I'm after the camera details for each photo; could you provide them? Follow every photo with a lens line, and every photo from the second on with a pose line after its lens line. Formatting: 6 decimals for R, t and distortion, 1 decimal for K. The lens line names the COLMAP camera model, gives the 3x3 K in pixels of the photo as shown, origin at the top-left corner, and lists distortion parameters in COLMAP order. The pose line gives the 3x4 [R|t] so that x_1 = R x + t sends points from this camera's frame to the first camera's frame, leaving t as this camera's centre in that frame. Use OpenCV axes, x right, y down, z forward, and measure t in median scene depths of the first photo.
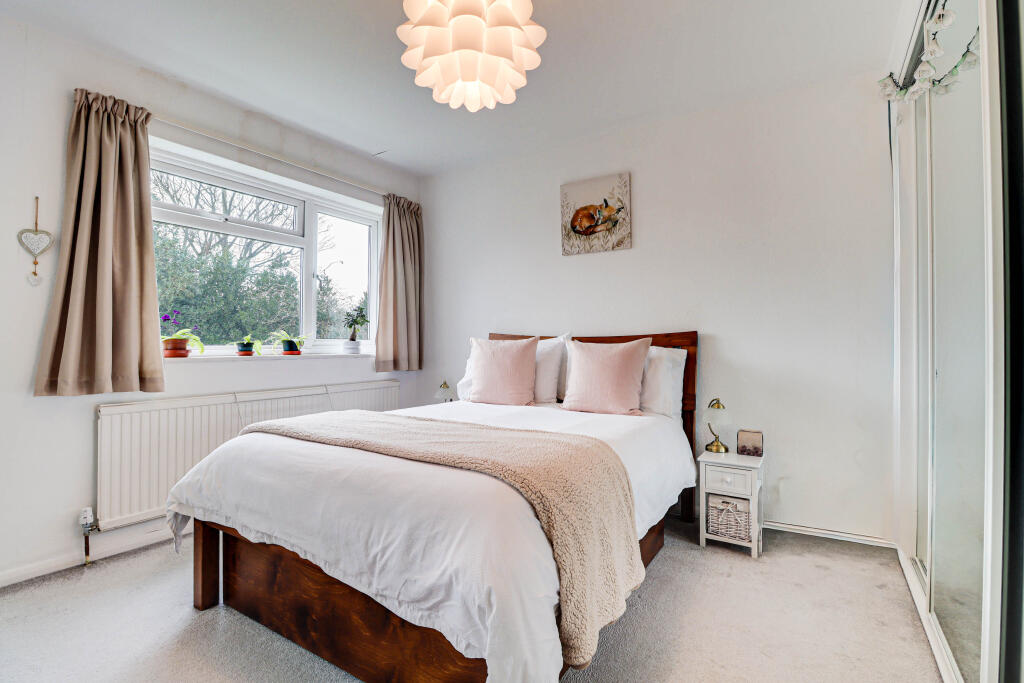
lens RADIAL K [[485.6, 0, 517.9], [0, 485.6, 338.6], [0, 0, 1]] dist [-0.001223, -0.013080]
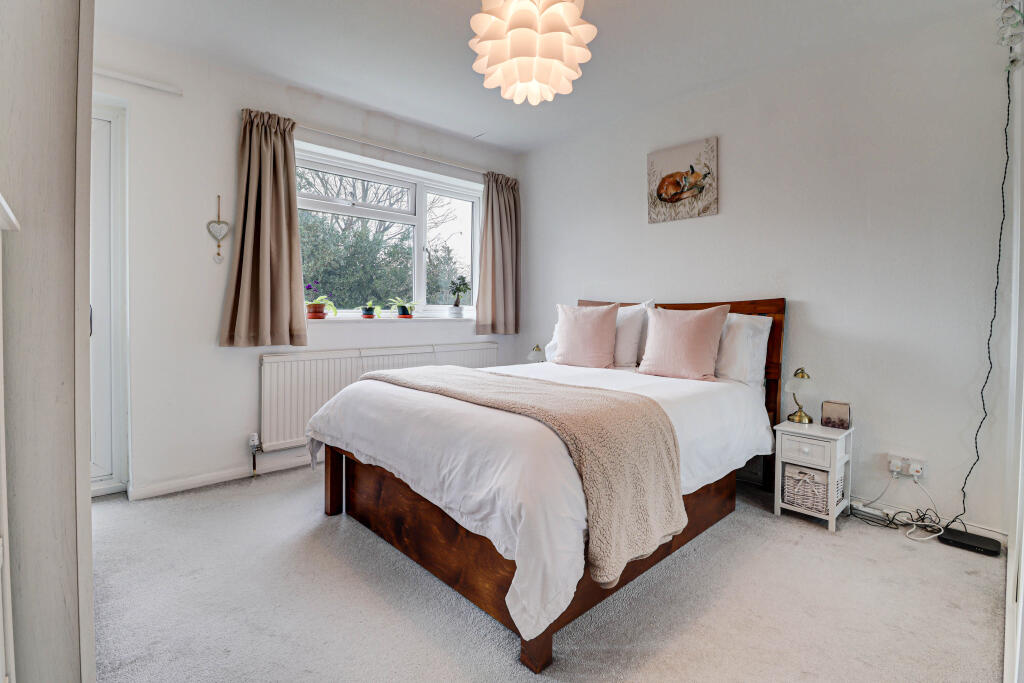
lens RADIAL K [[487.2, 0, 509.7], [0, 487.2, 319.3], [0, 0, 1]] dist [0.000721, -0.013355]
pose [[0.967418, 0.011723, -0.252911, 0.101421], [-0.004515, 0.999567, 0.029062, 0.001345], [0.253142, -0.026973, 0.967053, -0.093301]]
